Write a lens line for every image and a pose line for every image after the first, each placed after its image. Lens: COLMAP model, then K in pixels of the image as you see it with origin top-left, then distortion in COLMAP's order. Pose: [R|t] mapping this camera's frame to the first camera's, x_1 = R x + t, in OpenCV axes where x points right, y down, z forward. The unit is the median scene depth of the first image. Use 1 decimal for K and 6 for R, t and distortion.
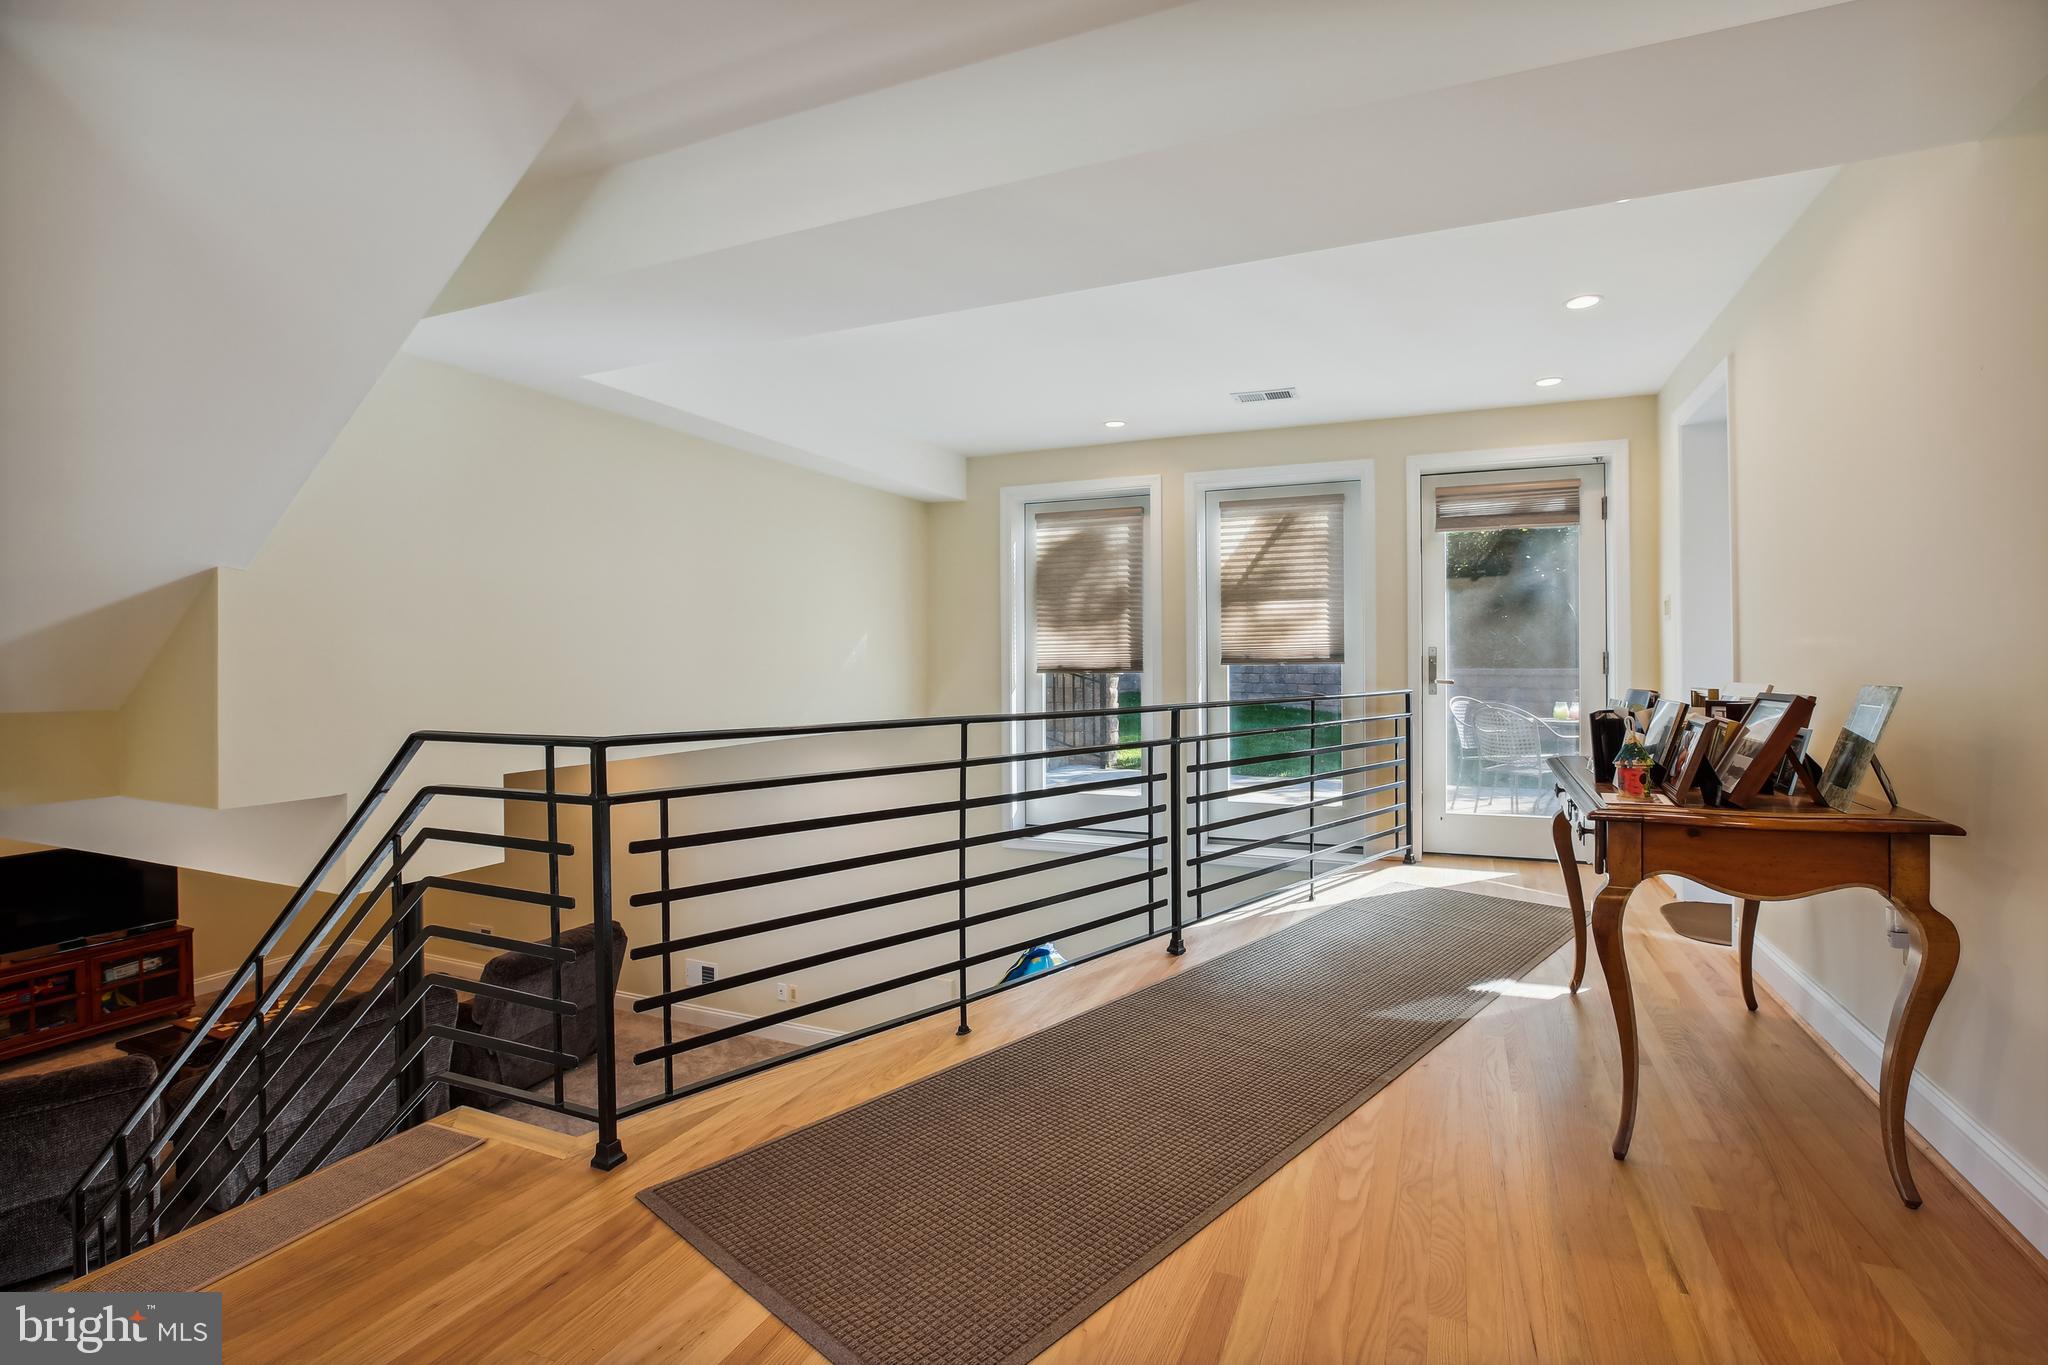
lens RADIAL K [[942.0, 0, 1020.8], [0, 942.0, 669.5], [0, 0, 1]] dist [-0.038862, 0.008124]
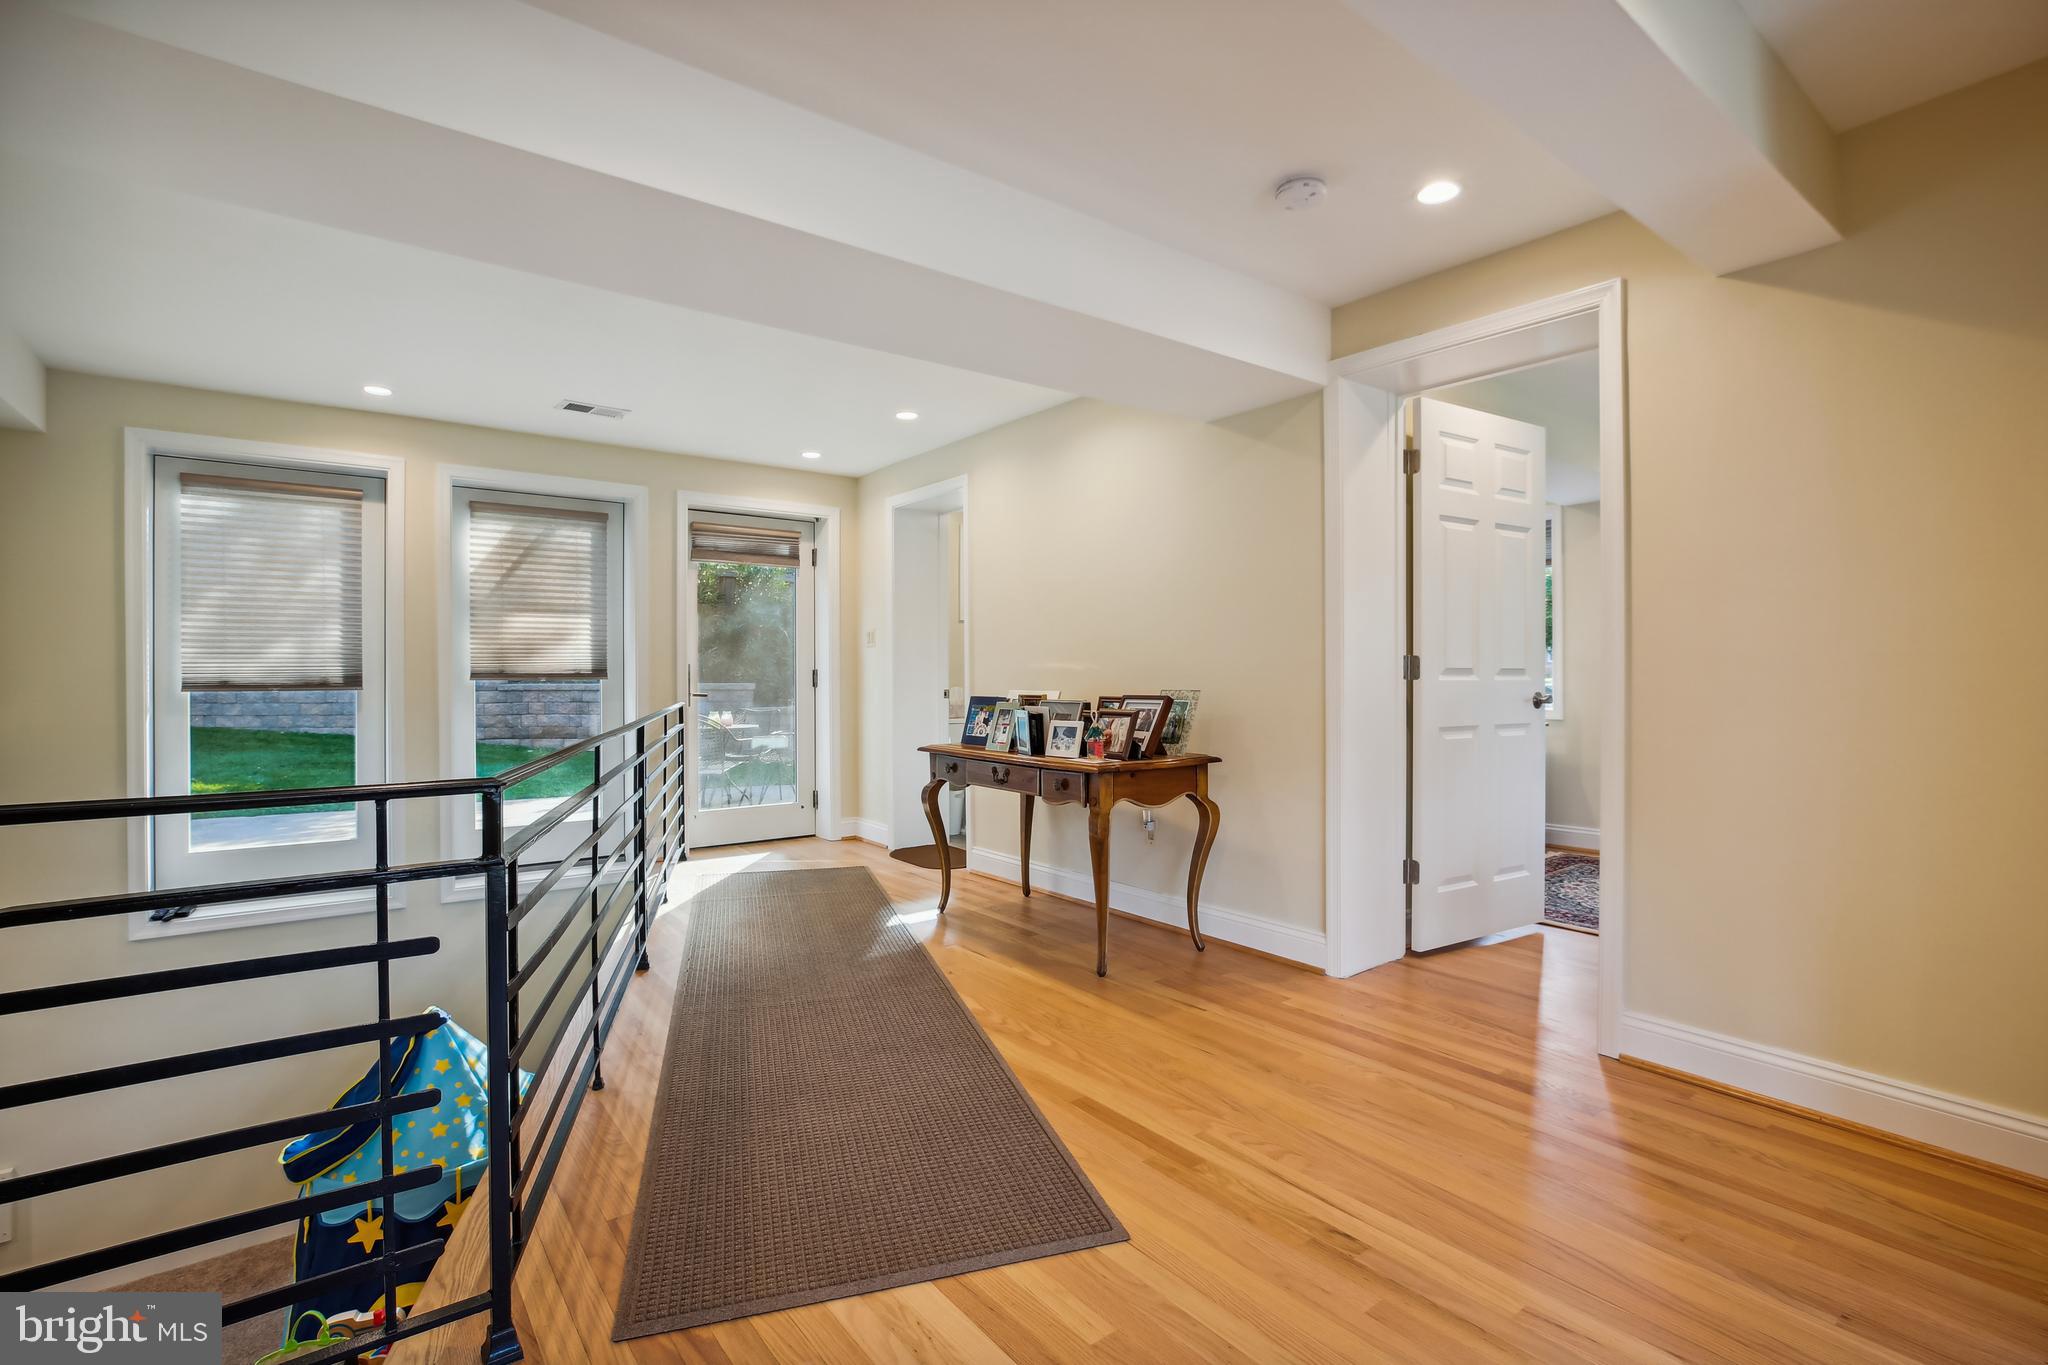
lens RADIAL K [[942.0, 0, 1015.9], [0, 942.0, 682.7], [0, 0, 1]] dist [-0.038862, 0.008124]
pose [[0.497826, -0.002612, 0.867273, -0.353805], [0.005702, 0.999984, -0.000262, 0.000595], [-0.867258, 0.005075, 0.497833, 0.115029]]
